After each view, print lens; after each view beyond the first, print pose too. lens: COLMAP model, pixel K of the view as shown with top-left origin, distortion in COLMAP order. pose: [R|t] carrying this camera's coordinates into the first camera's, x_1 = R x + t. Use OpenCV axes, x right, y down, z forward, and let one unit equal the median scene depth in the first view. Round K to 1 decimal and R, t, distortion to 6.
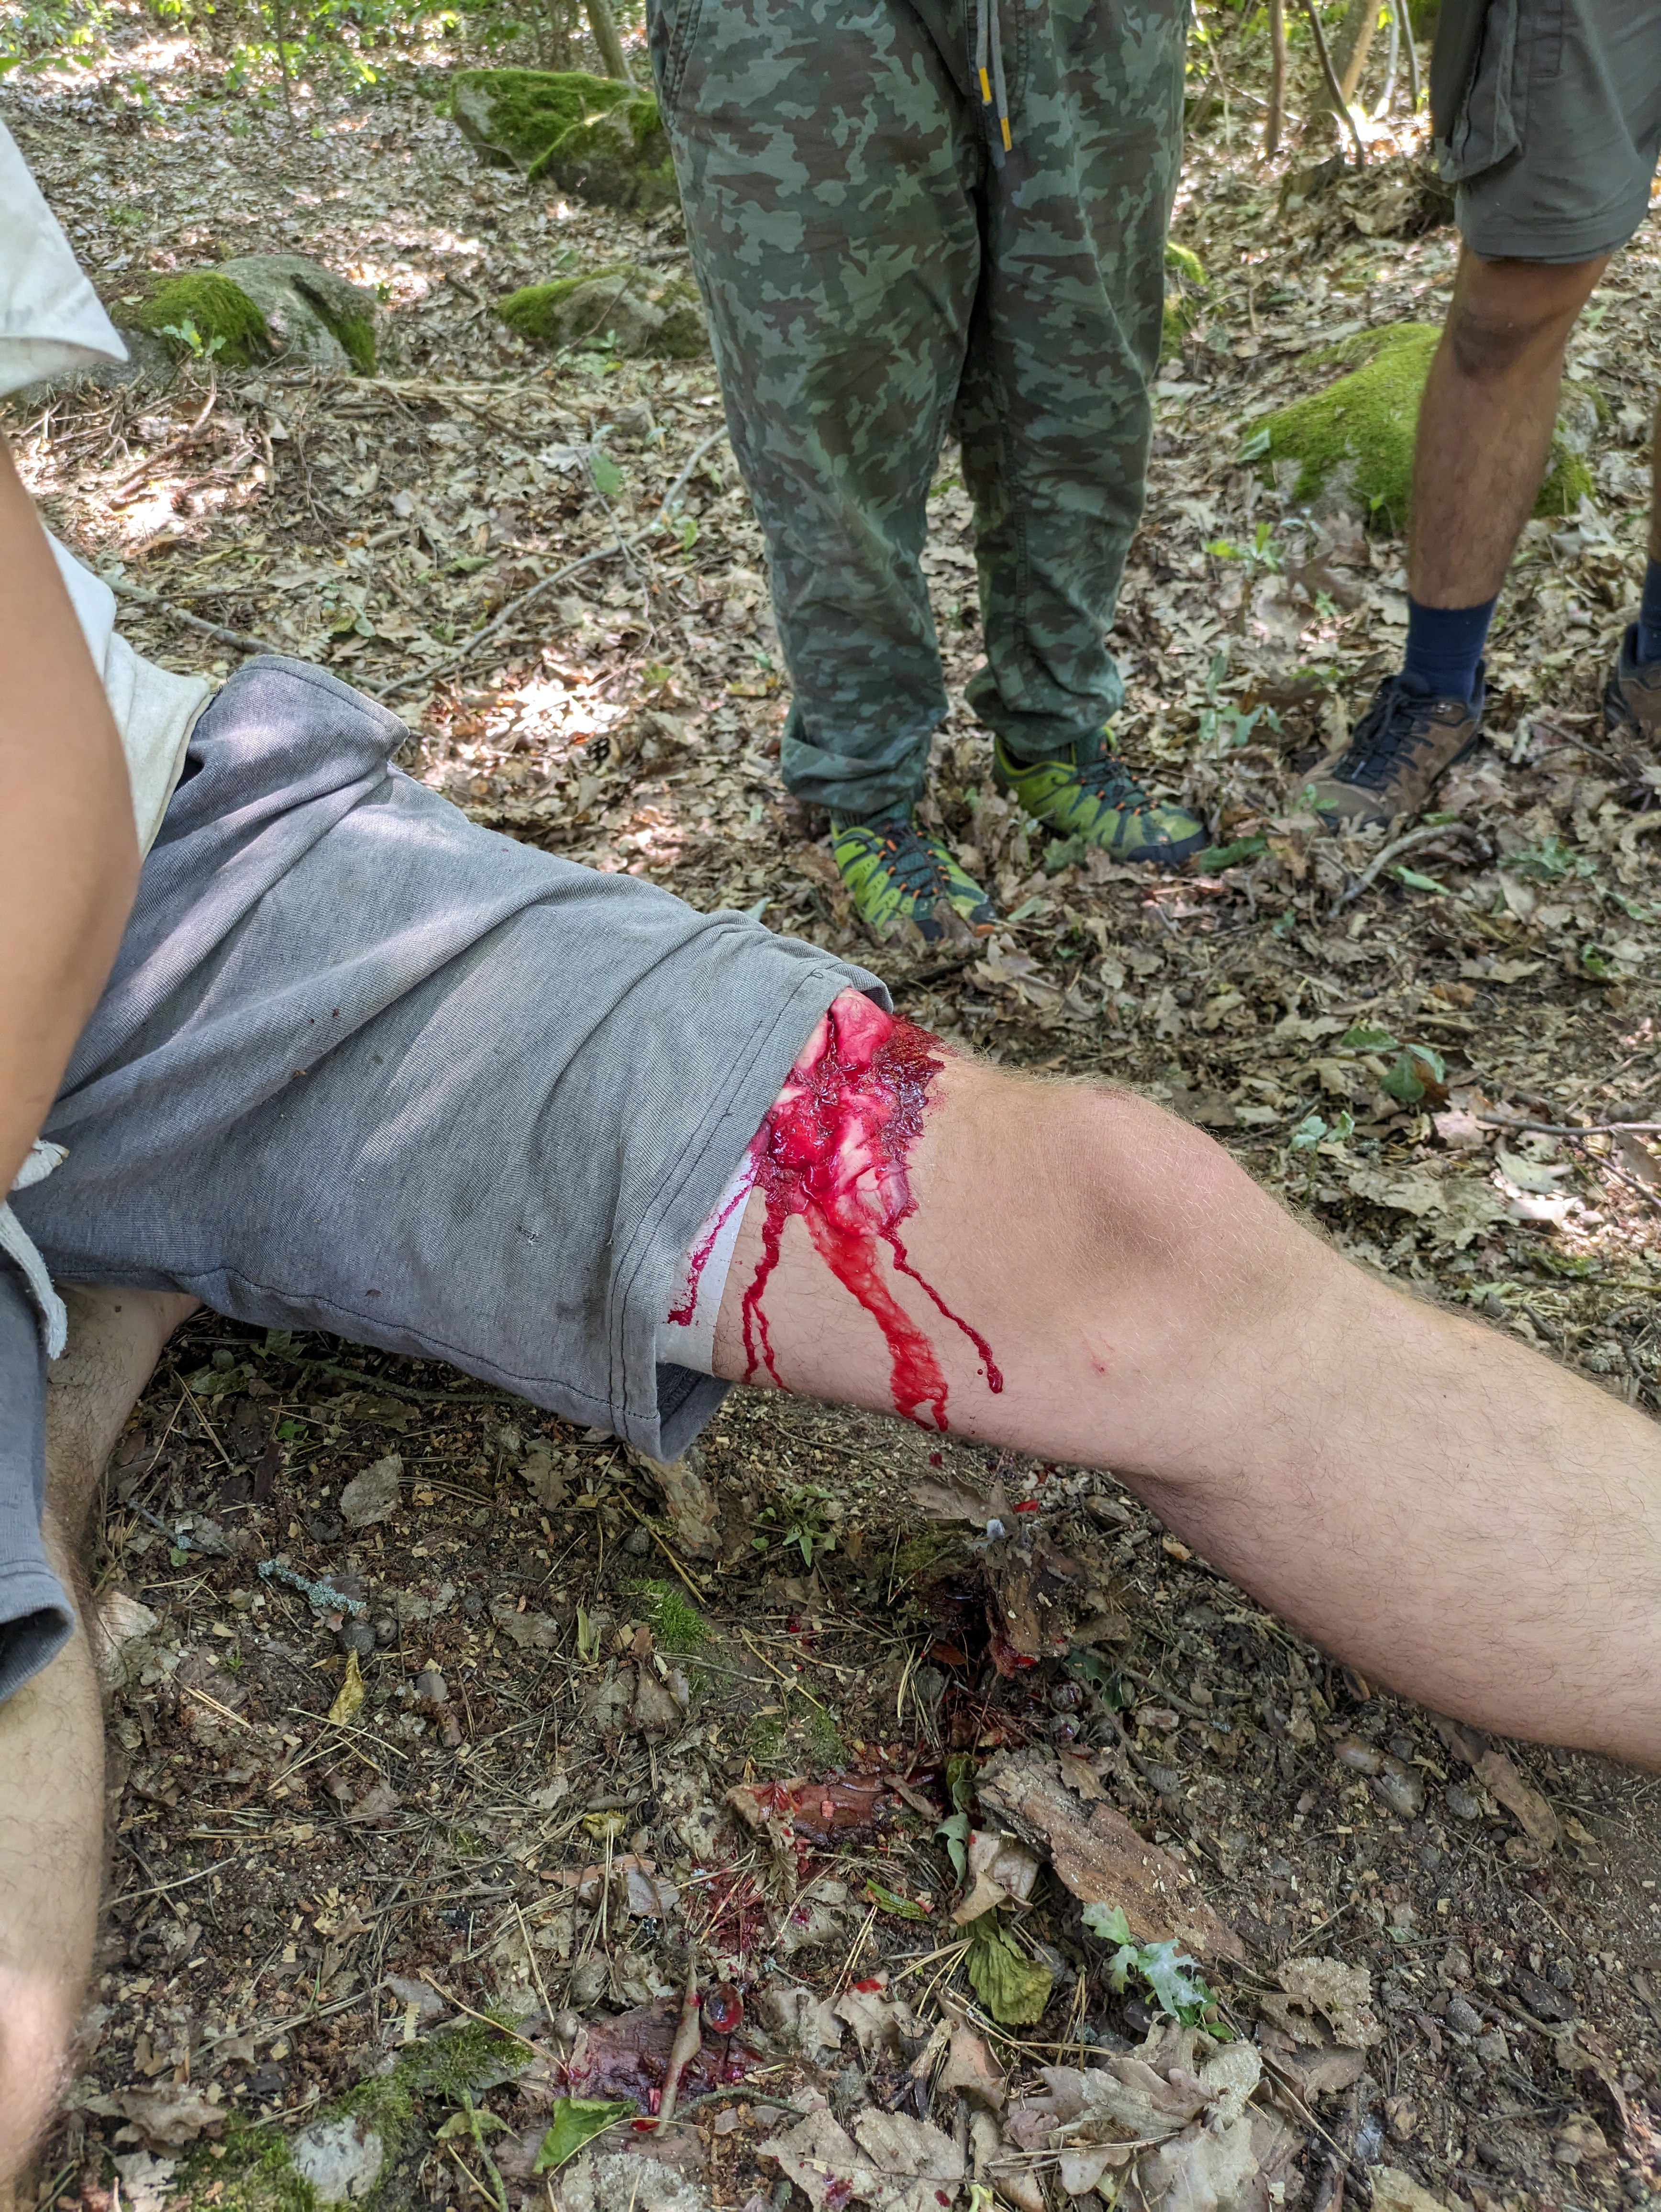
lens RADIAL K [[1635.2, 0, 819.5], [0, 1635.2, 1088.7], [0, 0, 1]] dist [0.041379, -0.028516]
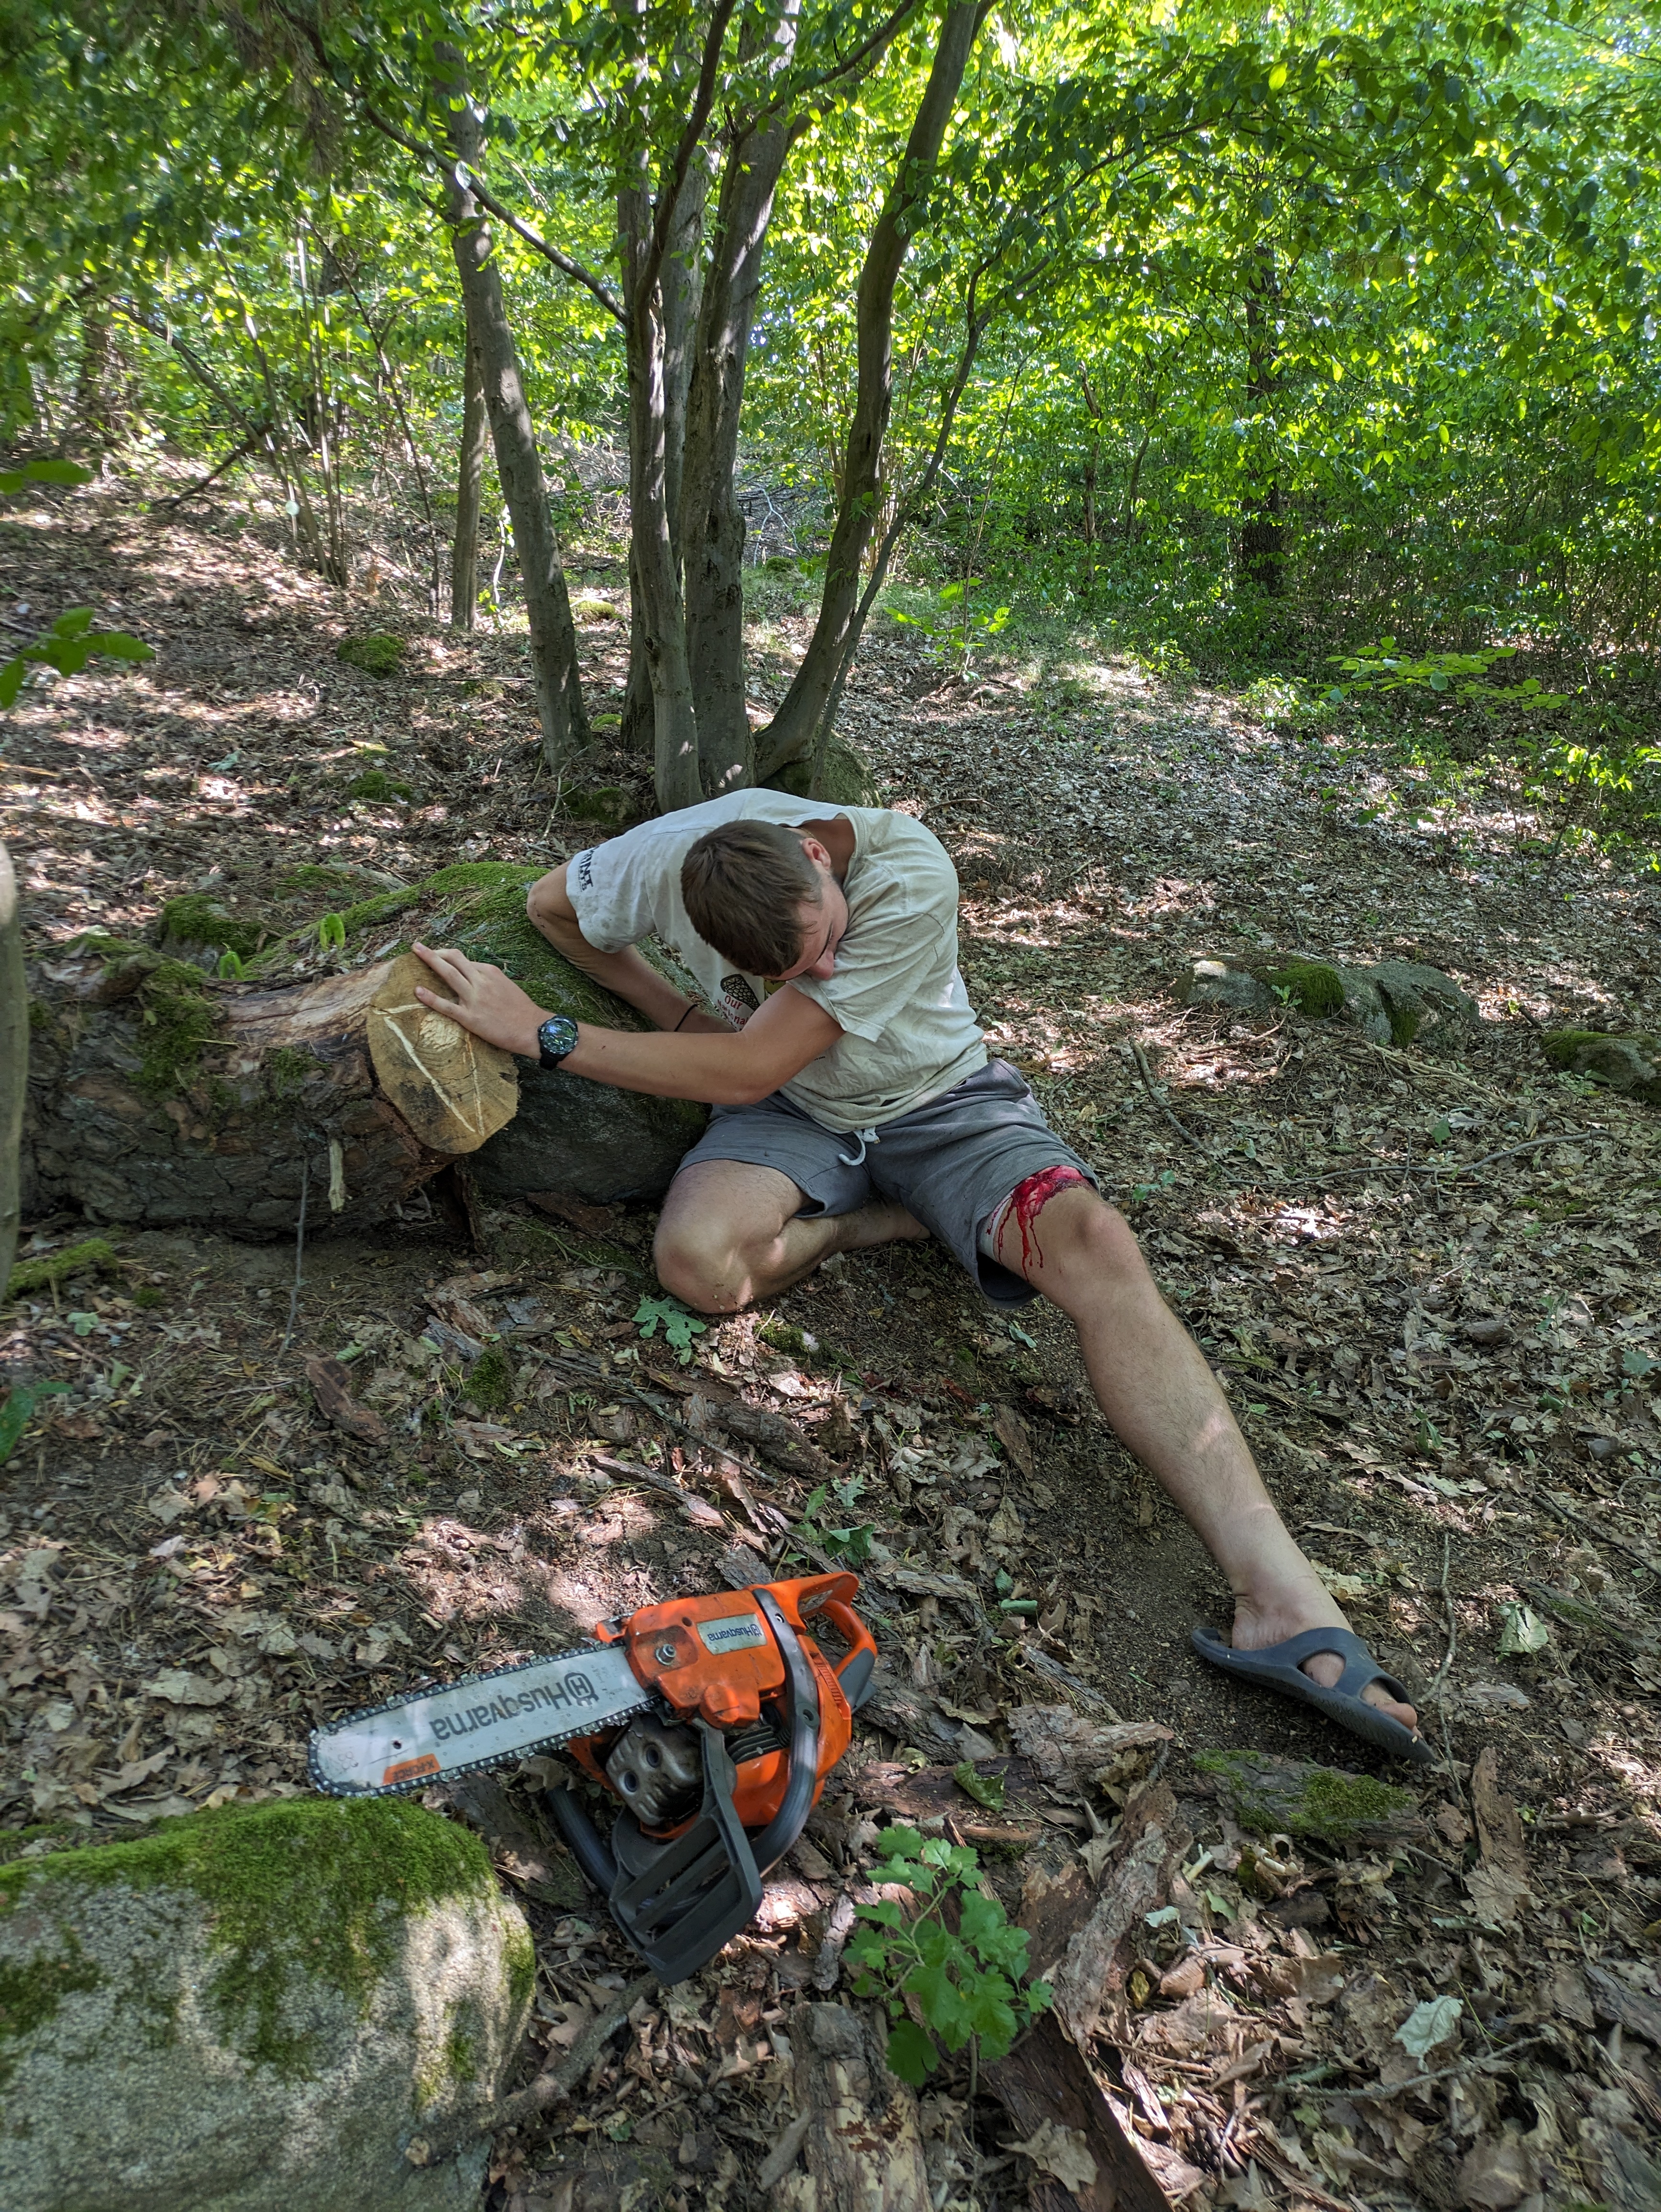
lens RADIAL K [[1635.2, 0, 772.3], [0, 1635.2, 1128.7], [0, 0, 1]] dist [0.041379, -0.028516]
pose [[0.670613, 0.319243, -0.669599, 0.475100], [-0.521532, 0.844817, -0.119540, 0.152818], [0.527526, 0.429382, 0.733040, -0.498335]]
